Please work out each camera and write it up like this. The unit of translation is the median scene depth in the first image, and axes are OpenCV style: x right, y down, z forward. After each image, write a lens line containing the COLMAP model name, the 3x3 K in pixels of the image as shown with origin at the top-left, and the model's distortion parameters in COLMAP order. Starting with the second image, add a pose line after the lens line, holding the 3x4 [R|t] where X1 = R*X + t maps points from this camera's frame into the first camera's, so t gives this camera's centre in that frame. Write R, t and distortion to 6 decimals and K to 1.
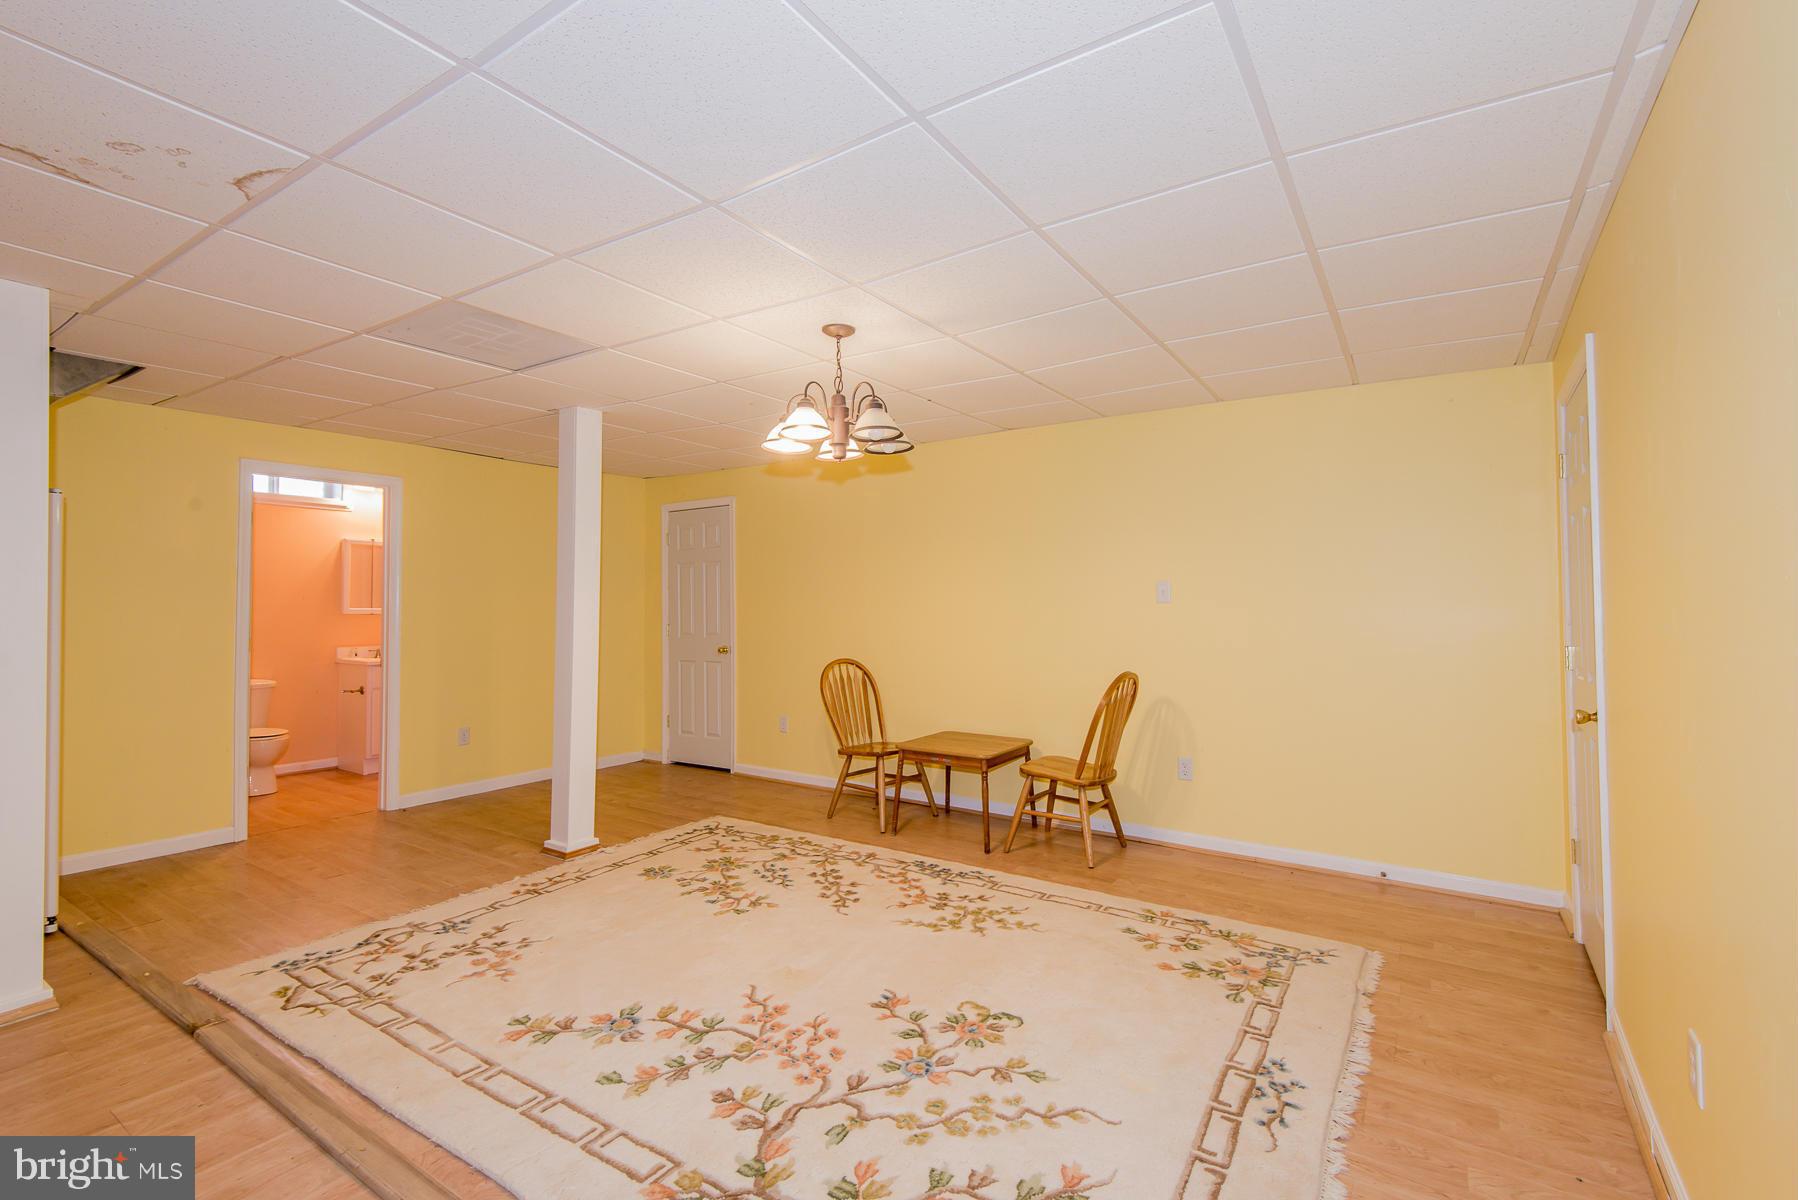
lens RADIAL K [[803.6, 0, 904.7], [0, 803.6, 592.0], [0, 0, 1]] dist [0.042018, -0.024100]
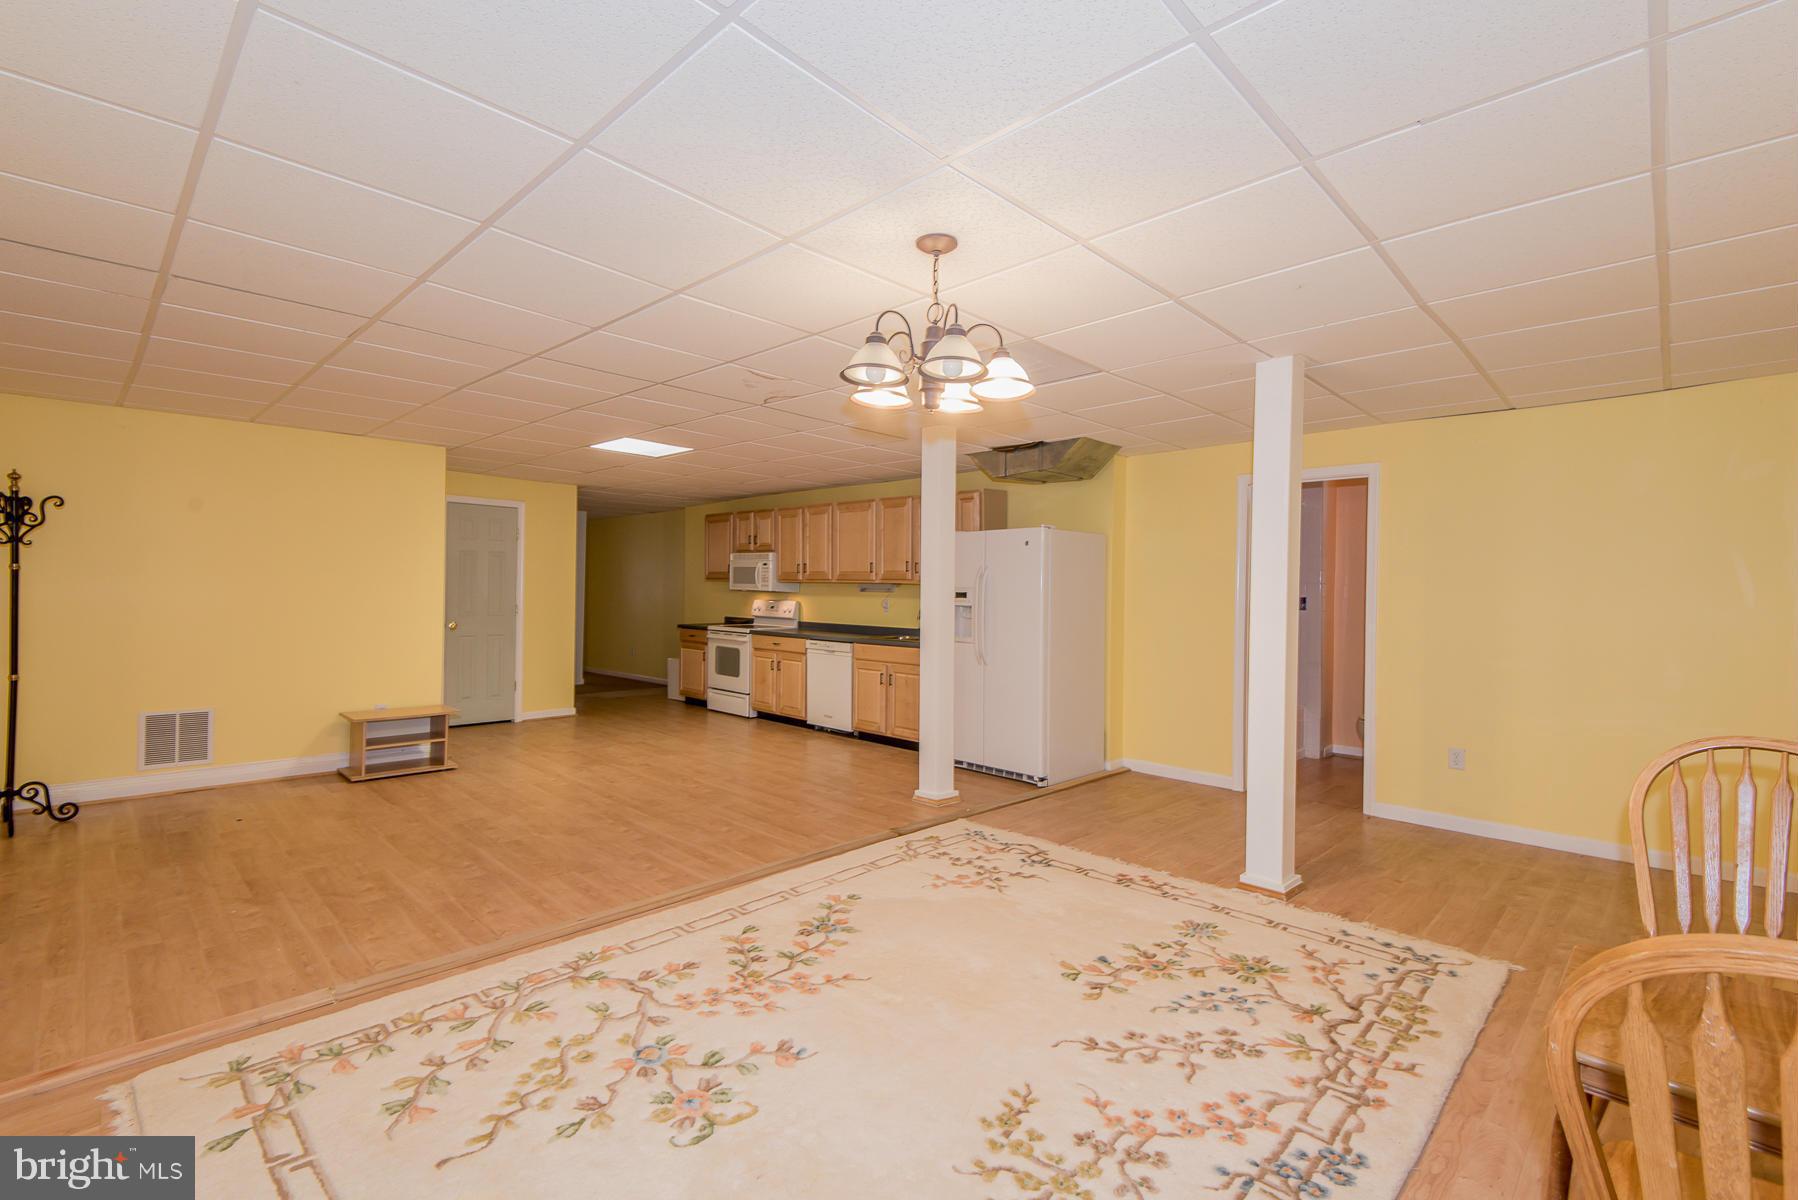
lens RADIAL K [[810.2, 0, 906.7], [0, 810.2, 590.4], [0, 0, 1]] dist [0.032724, -0.015557]
pose [[-0.187967, -0.001880, -0.982173, 0.638497], [0.000652, 0.999998, -0.002038, 0.013707], [0.982175, -0.001024, -0.187966, 1.015098]]
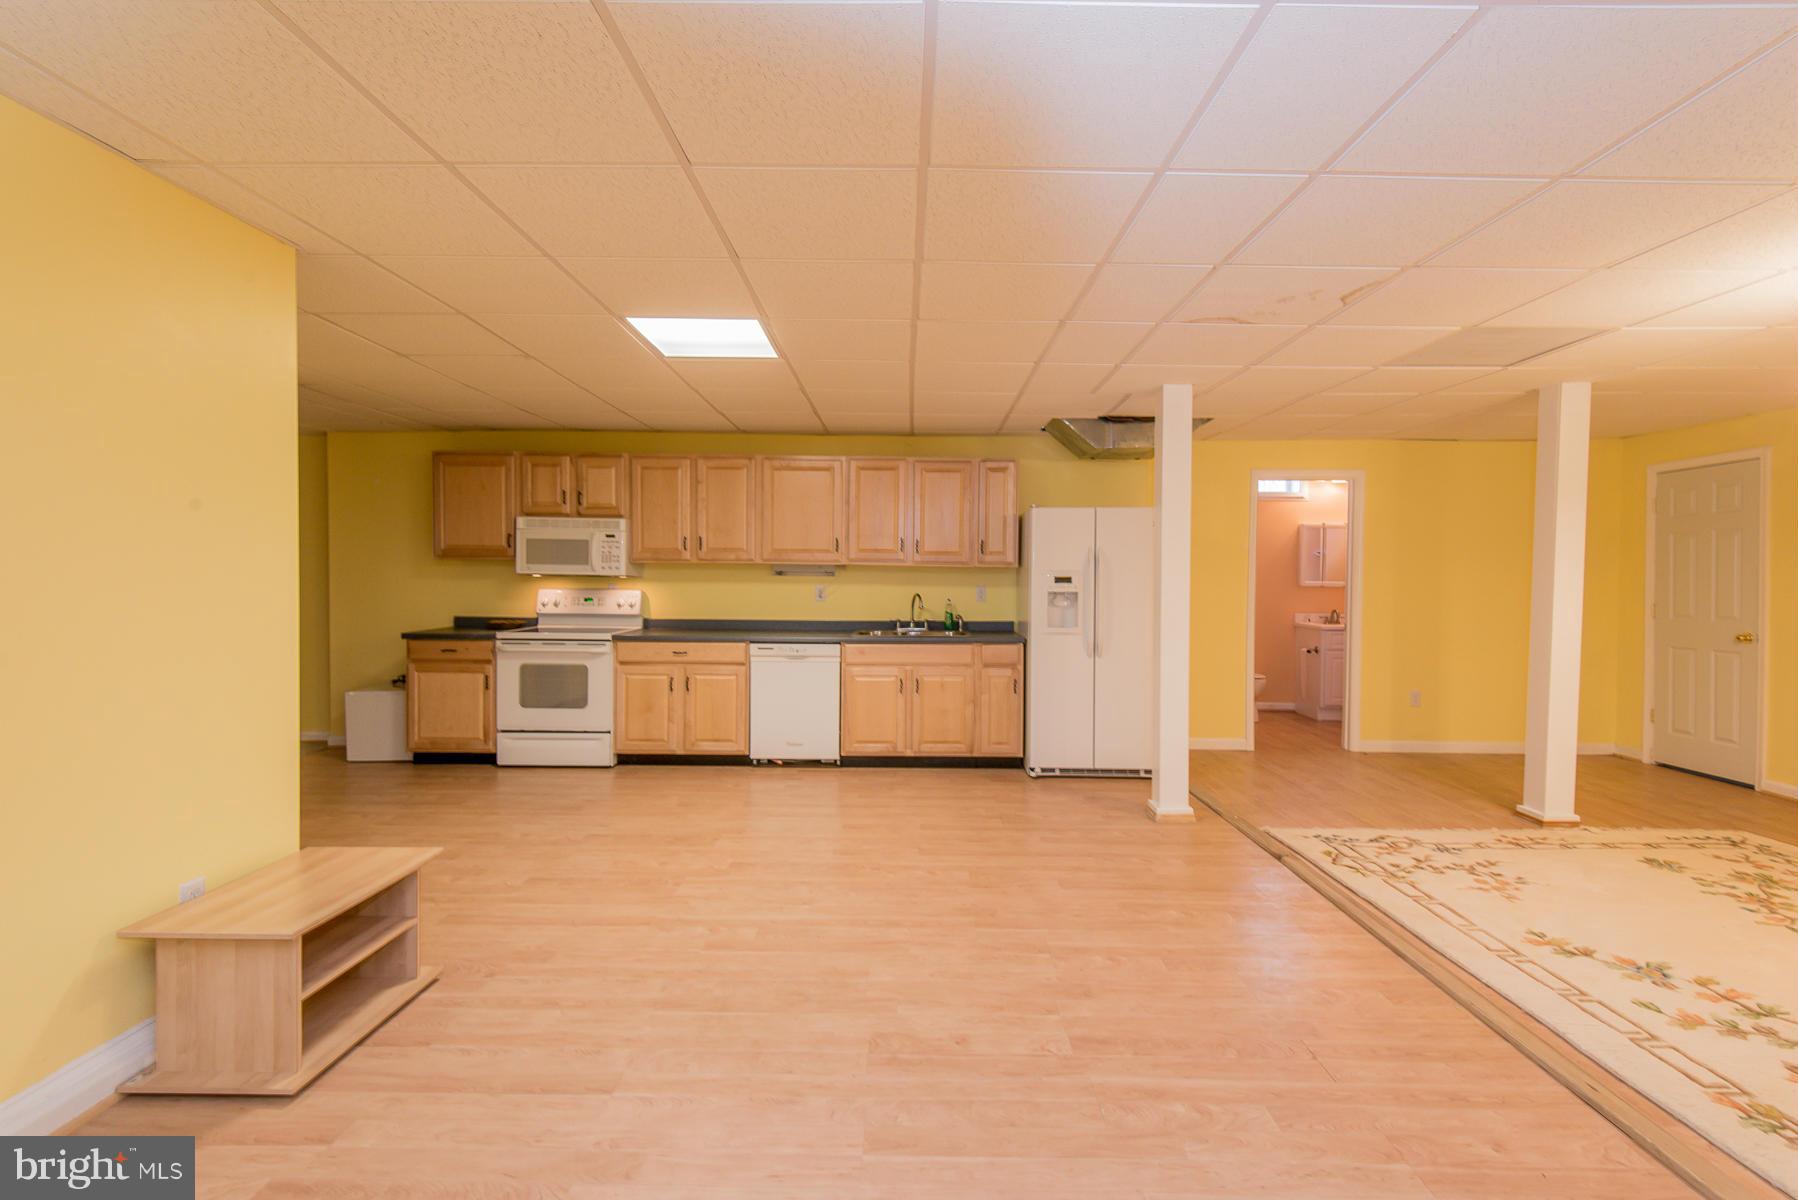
lens RADIAL K [[810.2, 0, 906.7], [0, 810.2, 590.4], [0, 0, 1]] dist [0.032724, -0.015557]
pose [[0.547941, 0.021494, -0.836241, 0.009467], [0.003572, 0.999601, 0.028033, -0.004897], [0.836509, -0.018347, 0.547646, -0.303970]]
